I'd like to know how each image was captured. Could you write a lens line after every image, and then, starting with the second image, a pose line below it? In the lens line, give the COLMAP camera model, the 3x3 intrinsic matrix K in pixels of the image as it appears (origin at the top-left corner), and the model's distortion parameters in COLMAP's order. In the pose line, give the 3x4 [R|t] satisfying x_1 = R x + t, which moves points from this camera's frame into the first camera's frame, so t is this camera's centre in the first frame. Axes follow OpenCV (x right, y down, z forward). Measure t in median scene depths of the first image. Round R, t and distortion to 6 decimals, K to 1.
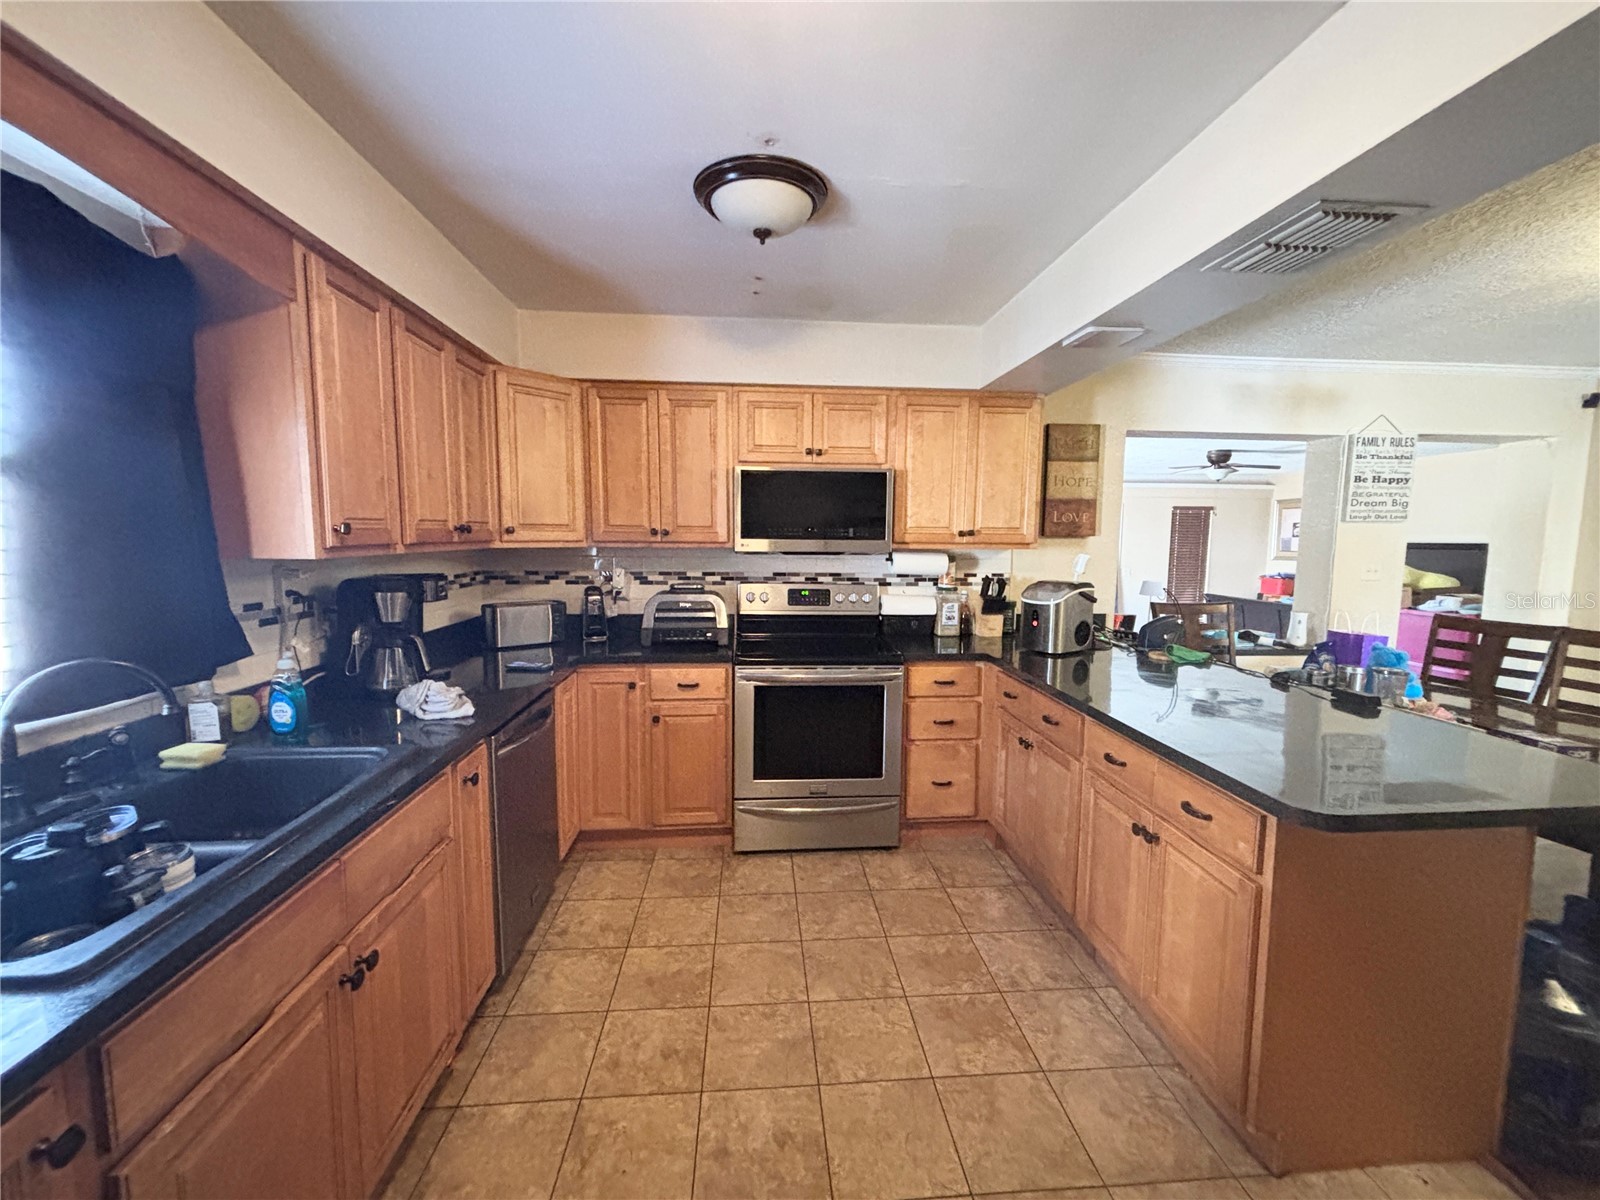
lens RADIAL K [[642.2, 0, 803.3], [0, 642.2, 597.8], [0, 0, 1]] dist [-0.009062, 0.001951]
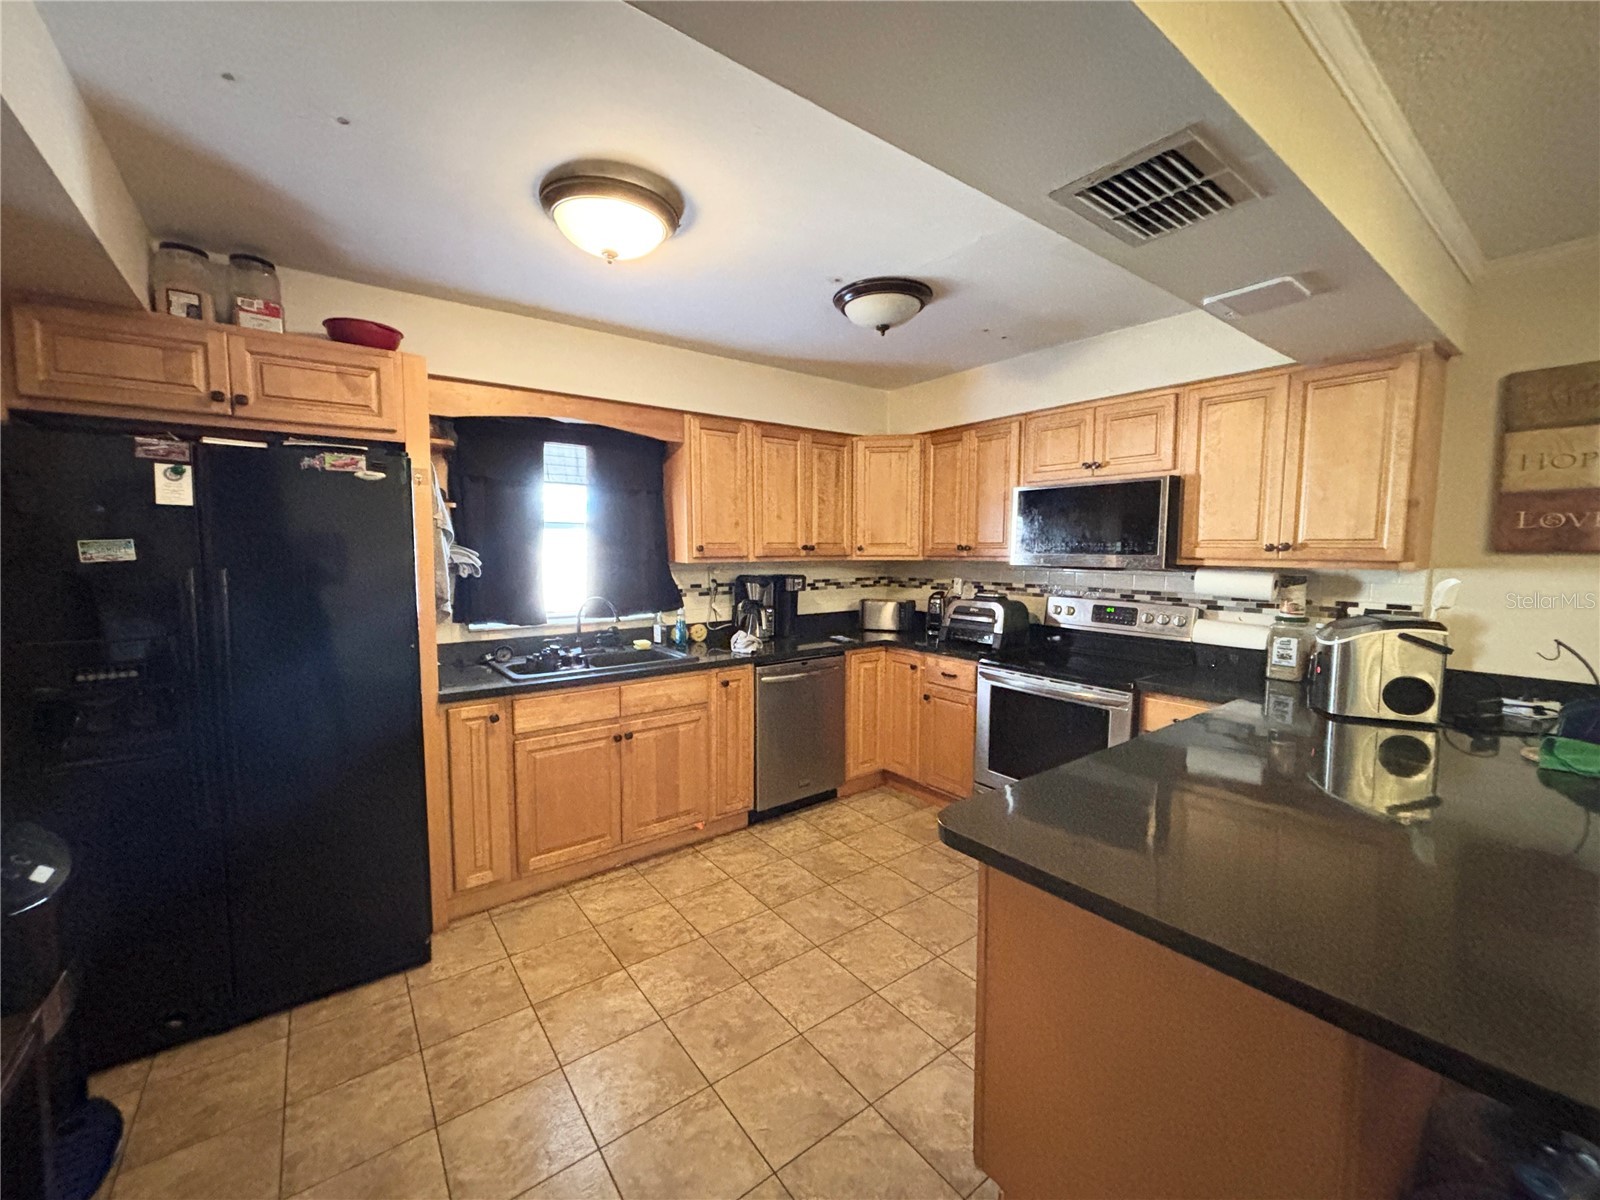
lens RADIAL K [[642.2, 0, 793.8], [0, 642.2, 596.3], [0, 0, 1]] dist [-0.009062, 0.001951]
pose [[0.528586, 0.057461, -0.846933, 0.581742], [-0.078782, 0.996721, 0.018455, -0.008664], [0.845216, 0.056968, 0.531379, 0.088157]]
